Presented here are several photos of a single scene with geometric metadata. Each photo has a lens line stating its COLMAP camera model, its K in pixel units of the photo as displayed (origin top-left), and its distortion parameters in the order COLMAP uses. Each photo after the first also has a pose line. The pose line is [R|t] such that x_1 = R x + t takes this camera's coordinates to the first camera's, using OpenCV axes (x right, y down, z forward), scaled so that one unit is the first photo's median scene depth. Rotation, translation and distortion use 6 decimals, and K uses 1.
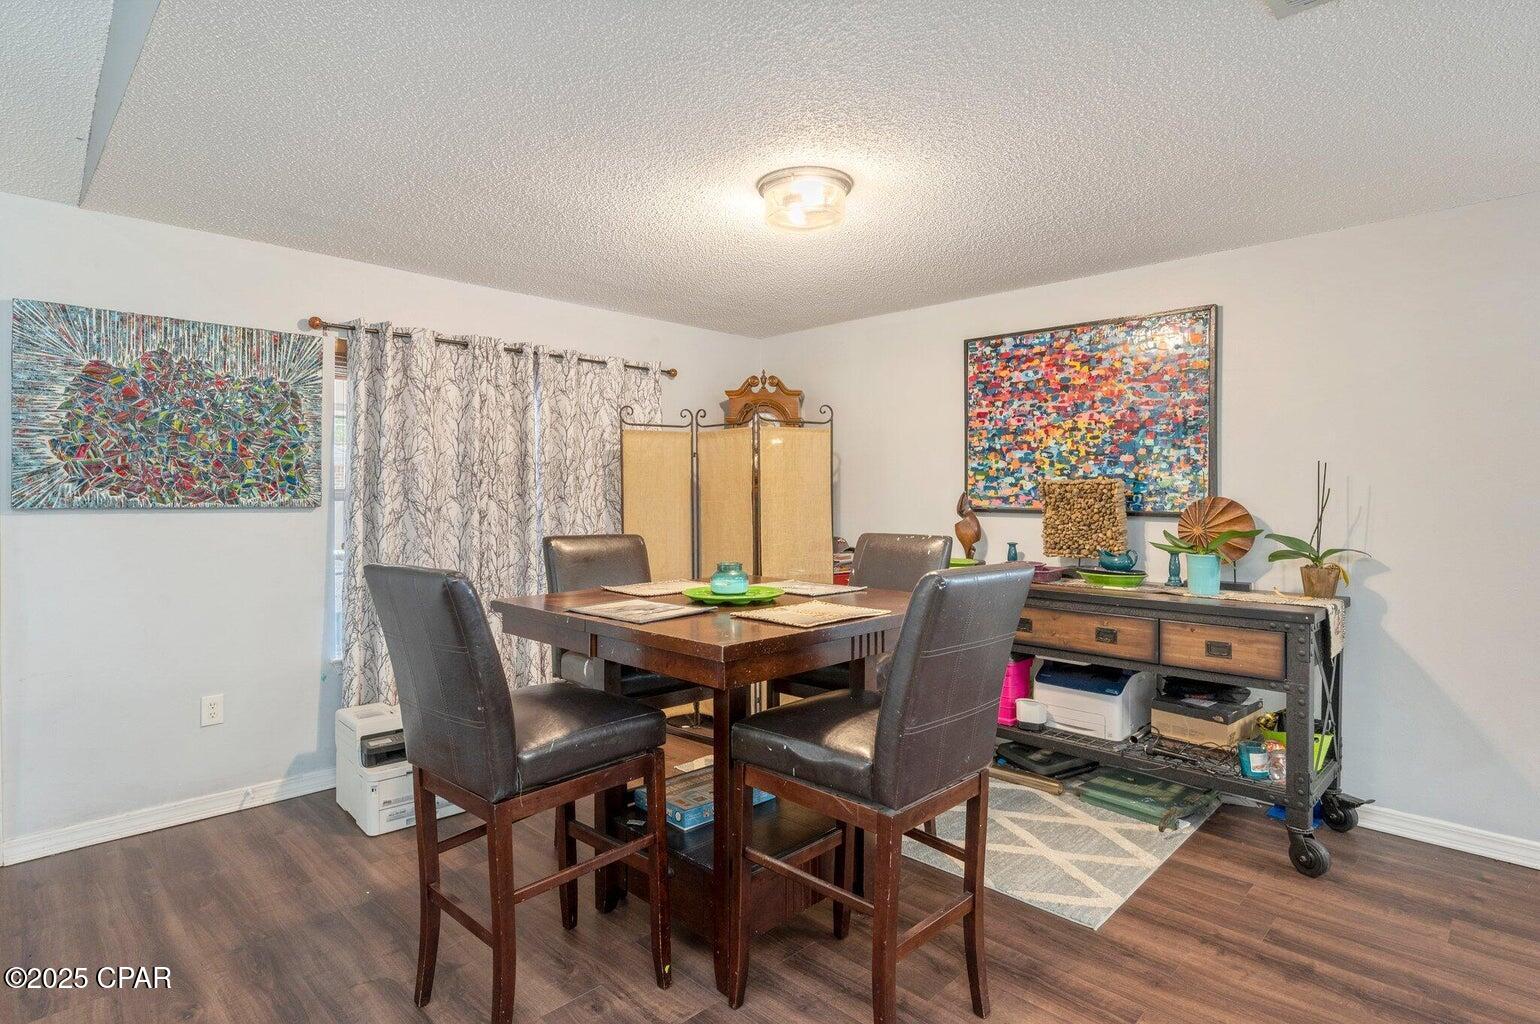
lens RADIAL K [[841.8, 0, 772.6], [0, 841.8, 487.4], [0, 0, 1]] dist [0.001644, 0.001036]
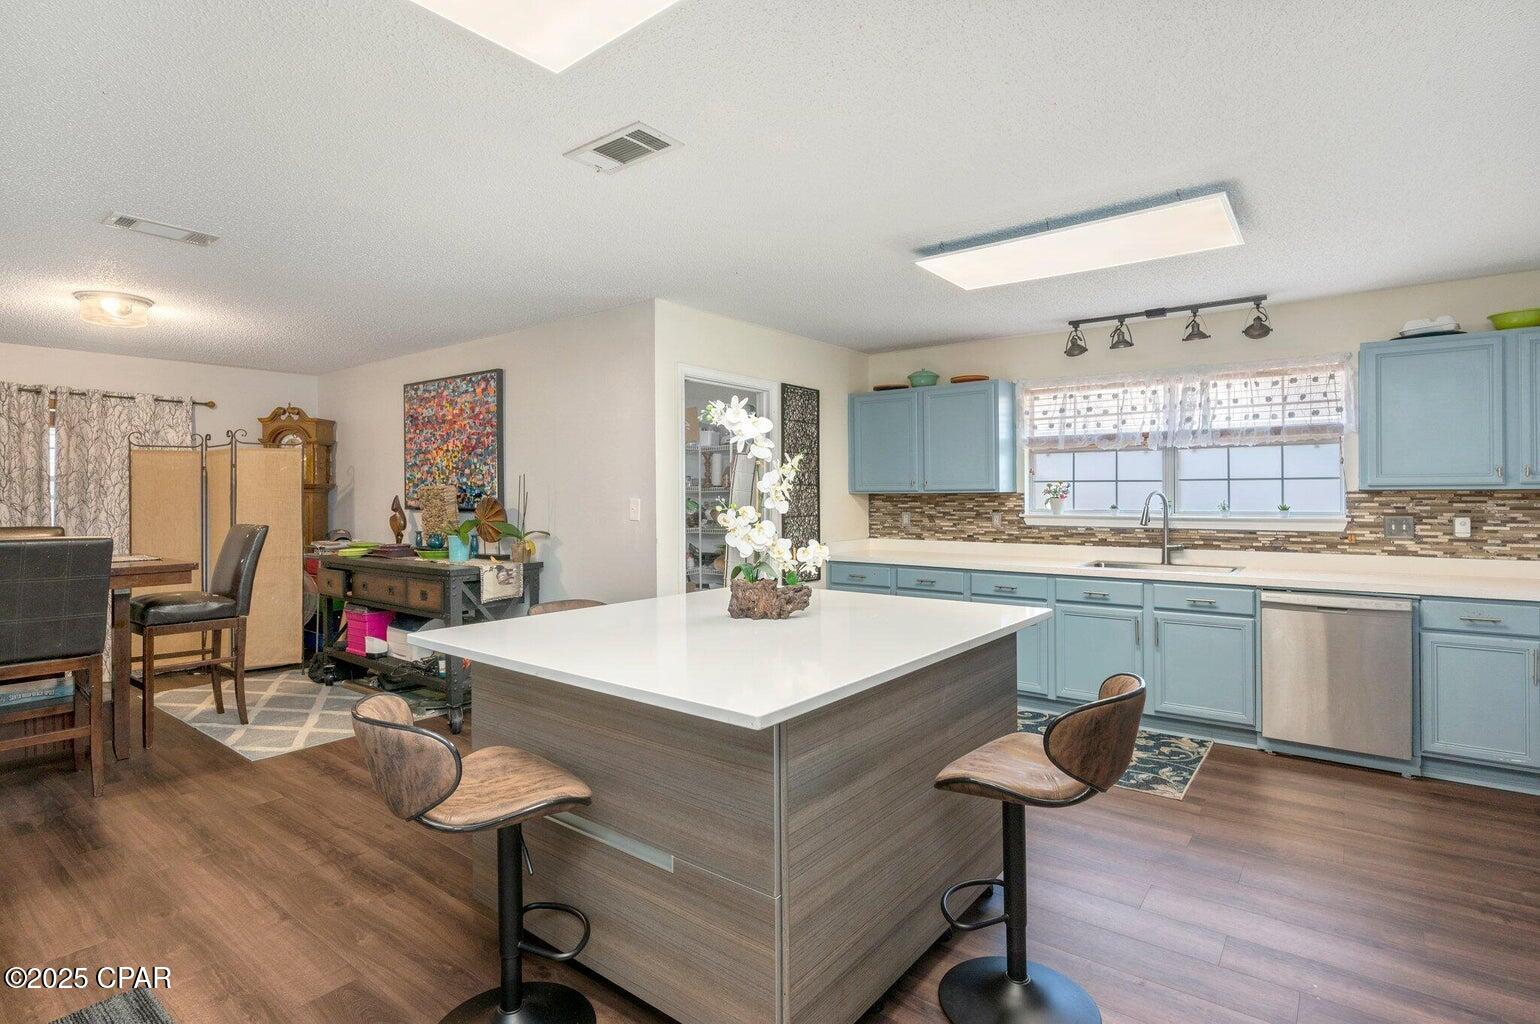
lens RADIAL K [[794.4, 0, 738.7], [0, 794.4, 486.5], [0, 0, 1]] dist [-0.002401, -0.002064]
pose [[0.993525, -0.004008, 0.113546, 0.680957], [0.004493, 0.999982, -0.004013, -0.000901], [-0.113528, 0.004497, 0.993525, -0.384151]]
